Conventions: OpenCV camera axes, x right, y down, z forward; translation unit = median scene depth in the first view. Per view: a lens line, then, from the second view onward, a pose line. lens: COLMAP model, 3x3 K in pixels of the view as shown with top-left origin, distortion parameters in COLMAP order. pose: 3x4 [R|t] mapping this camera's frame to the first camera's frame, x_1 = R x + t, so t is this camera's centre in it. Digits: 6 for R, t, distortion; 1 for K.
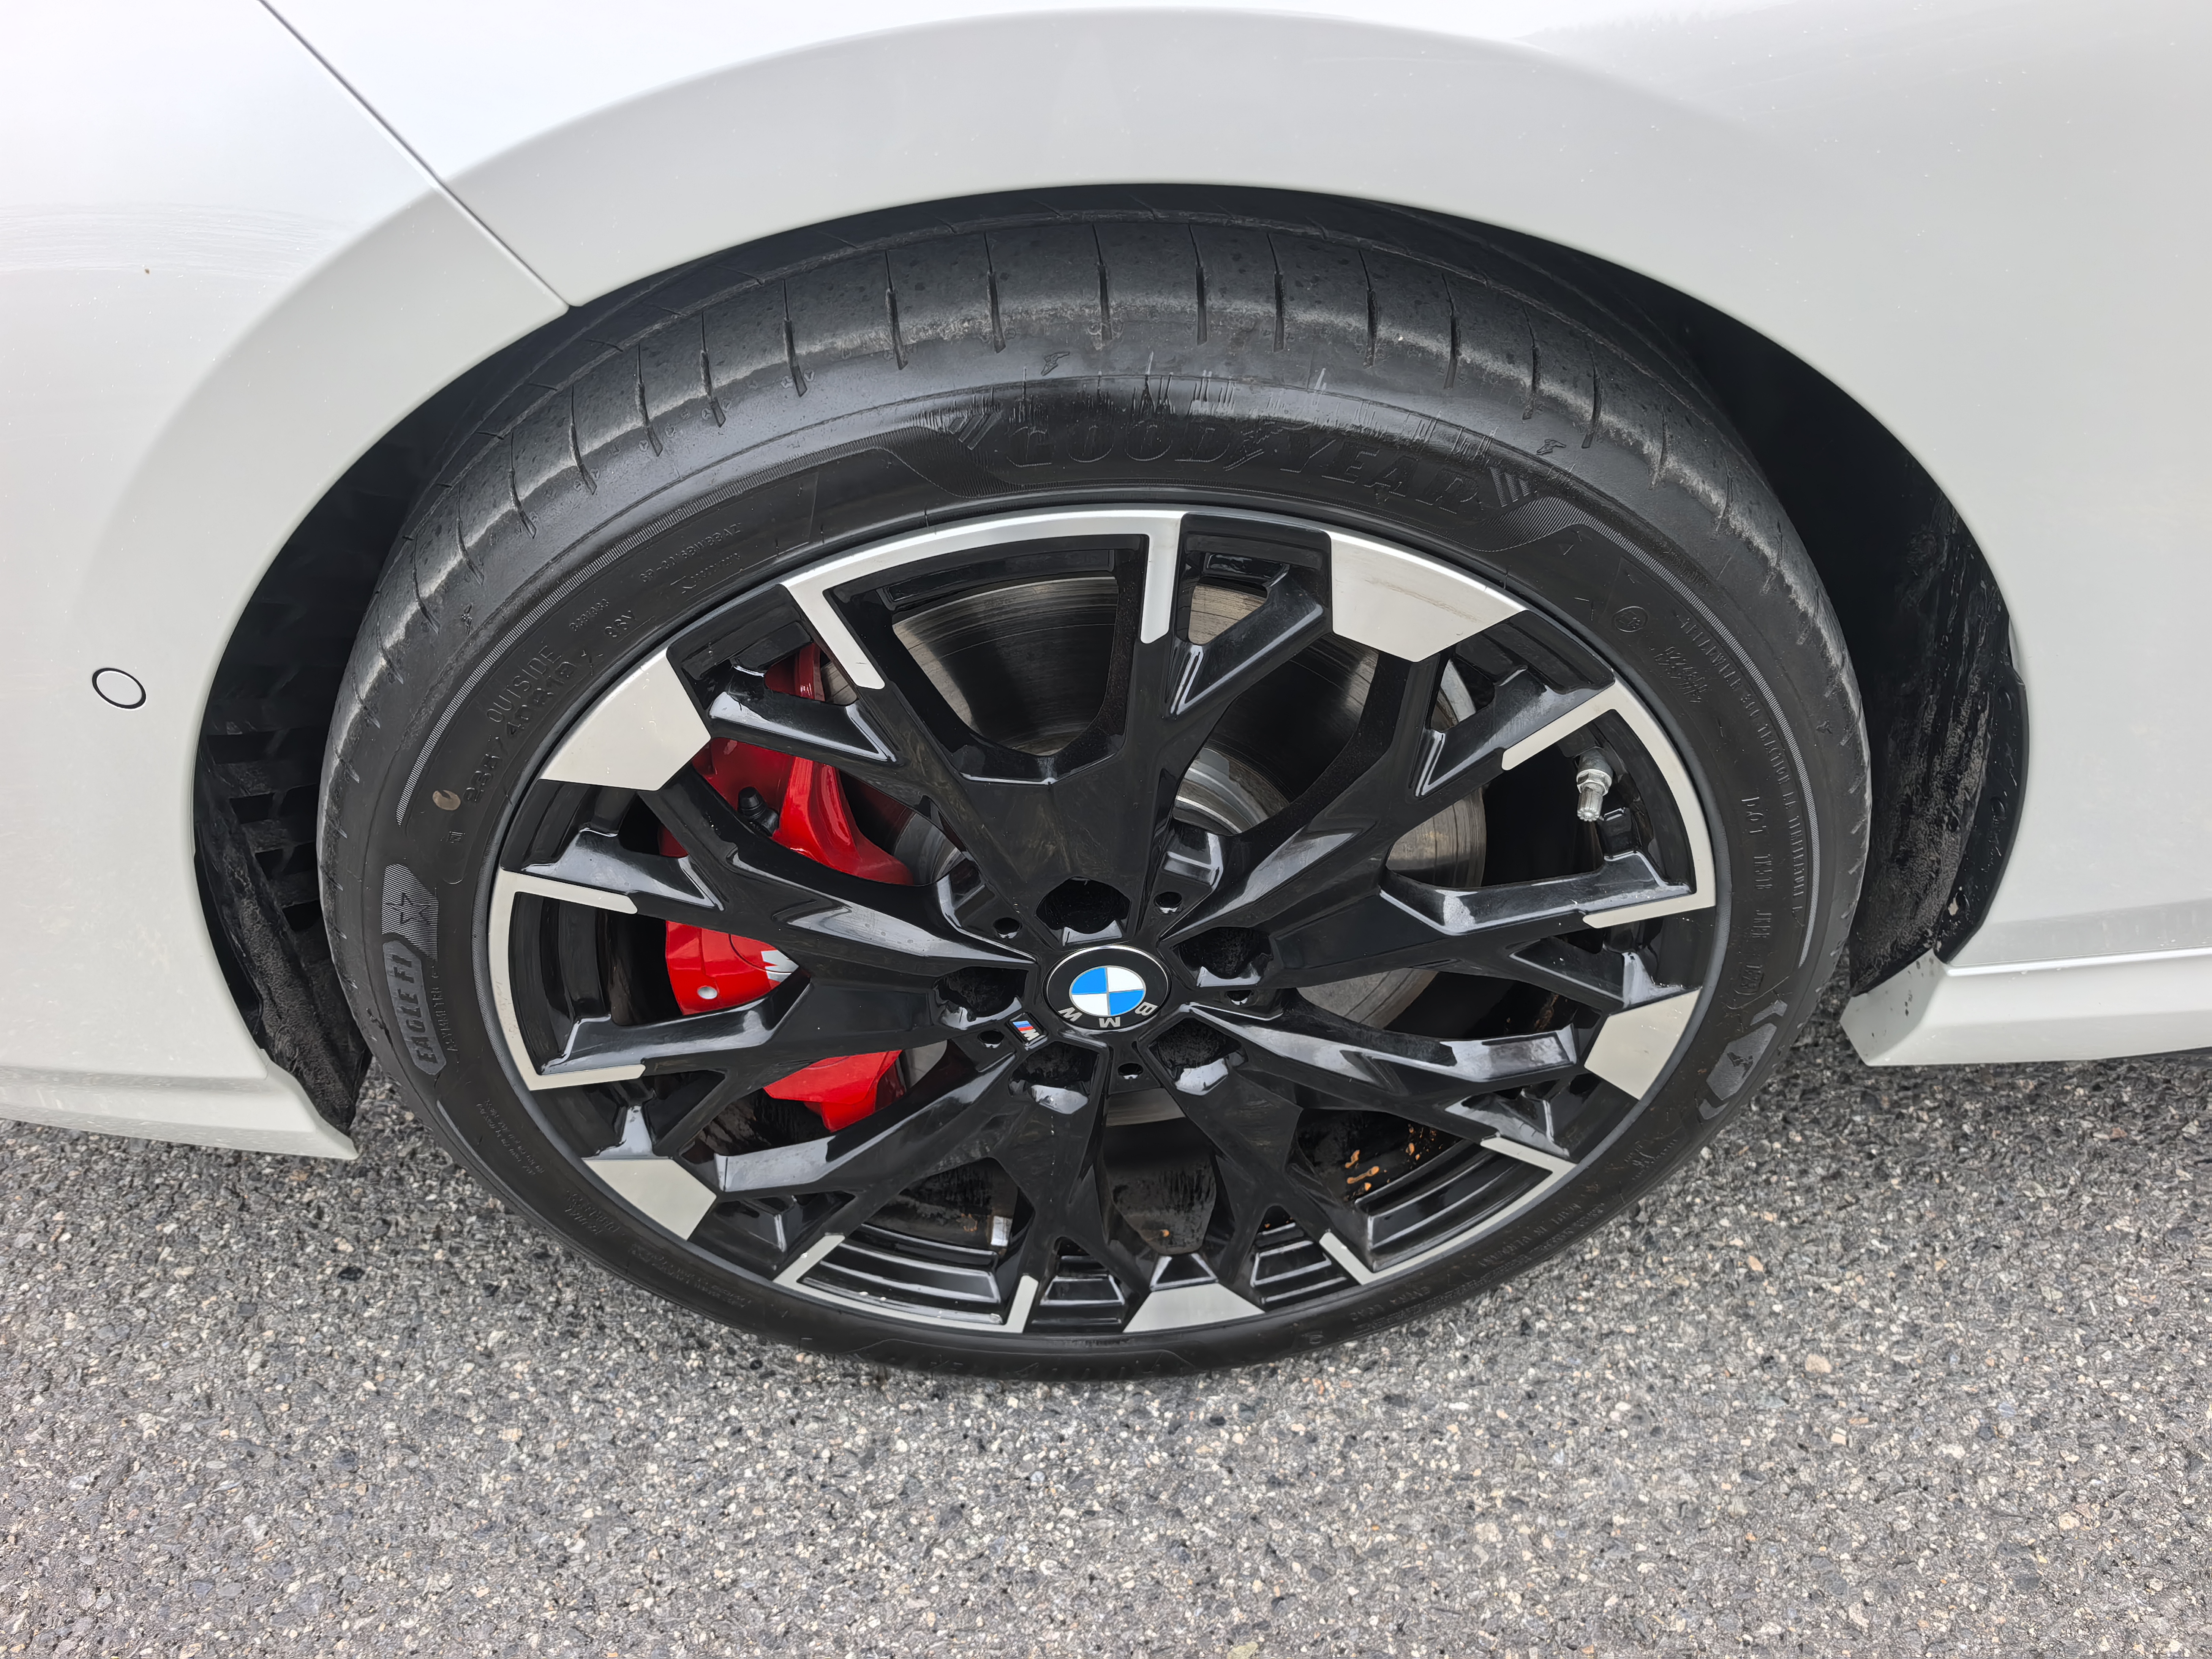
lens RADIAL K [[1800.4, 0, 1110.9], [0, 1800.4, 855.8], [0, 0, 1]] dist [0.030261, -0.059313]
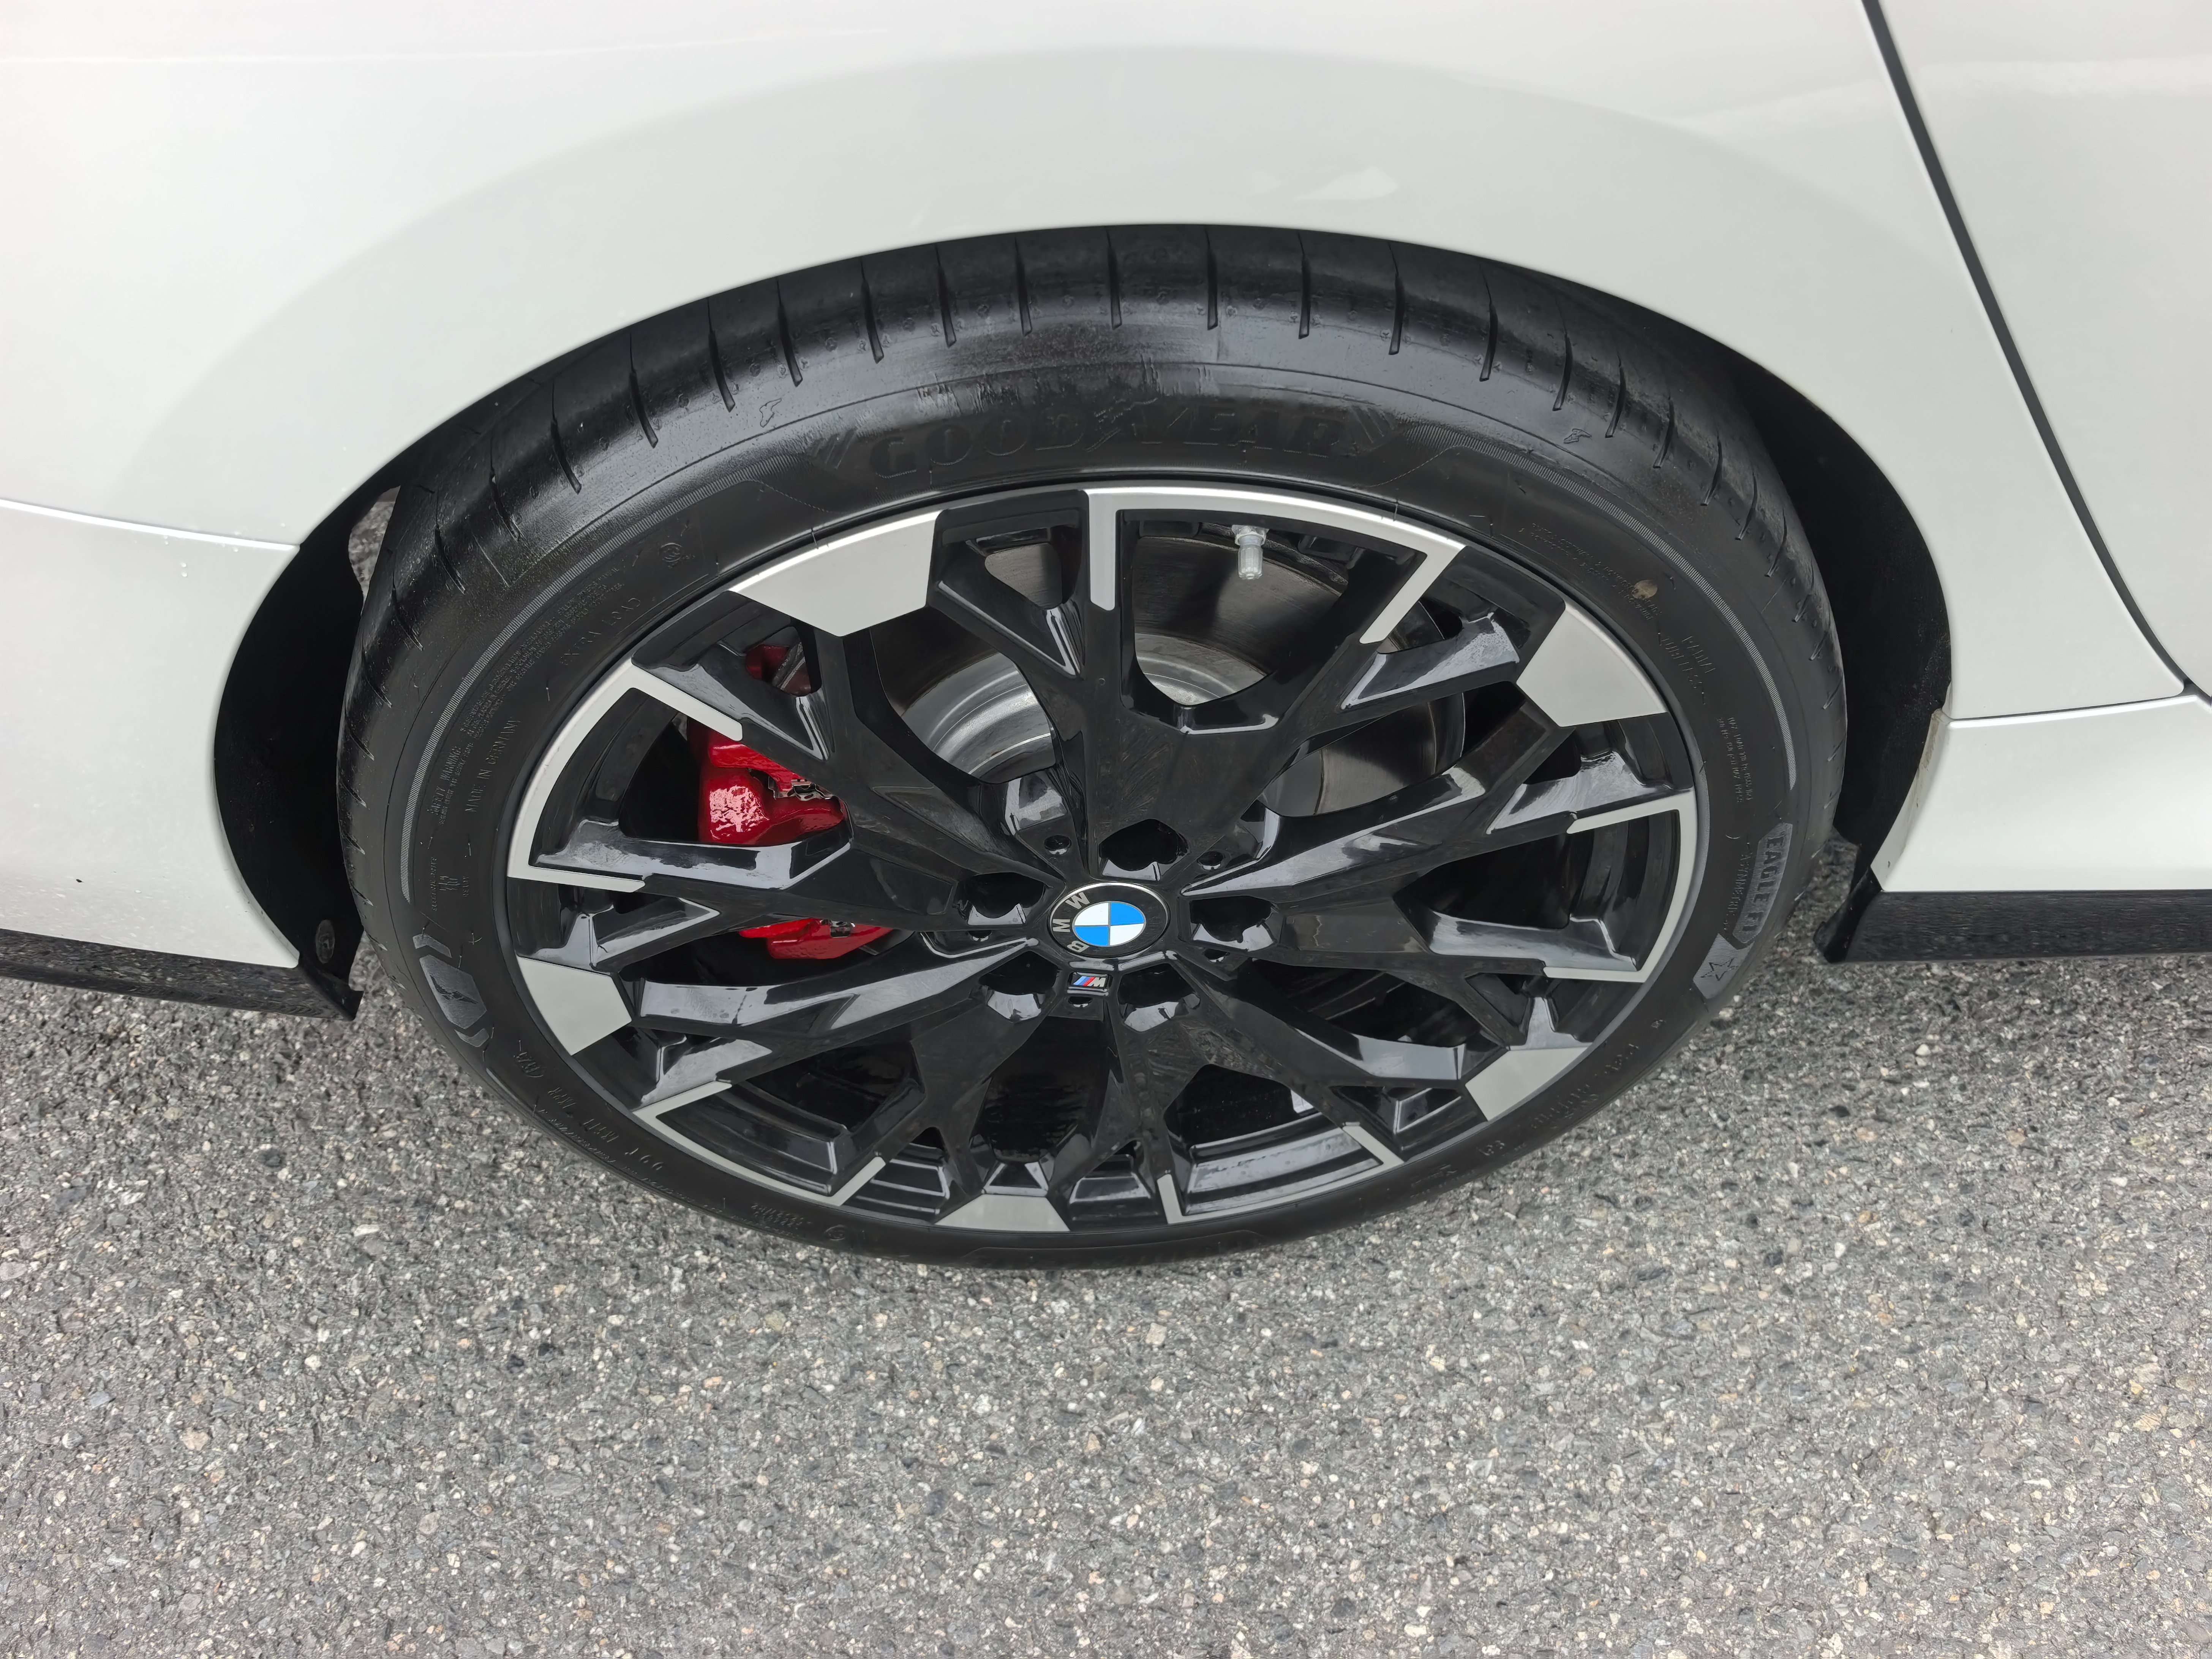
lens RADIAL K [[1800.4, 0, 1110.9], [0, 1800.4, 855.8], [0, 0, 1]] dist [0.030261, -0.059313]
pose [[0.916426, 0.248896, 0.313391, -0.352162], [-0.269600, 0.962678, 0.023811, 0.013998], [-0.295768, -0.106311, 0.949326, 0.019296]]
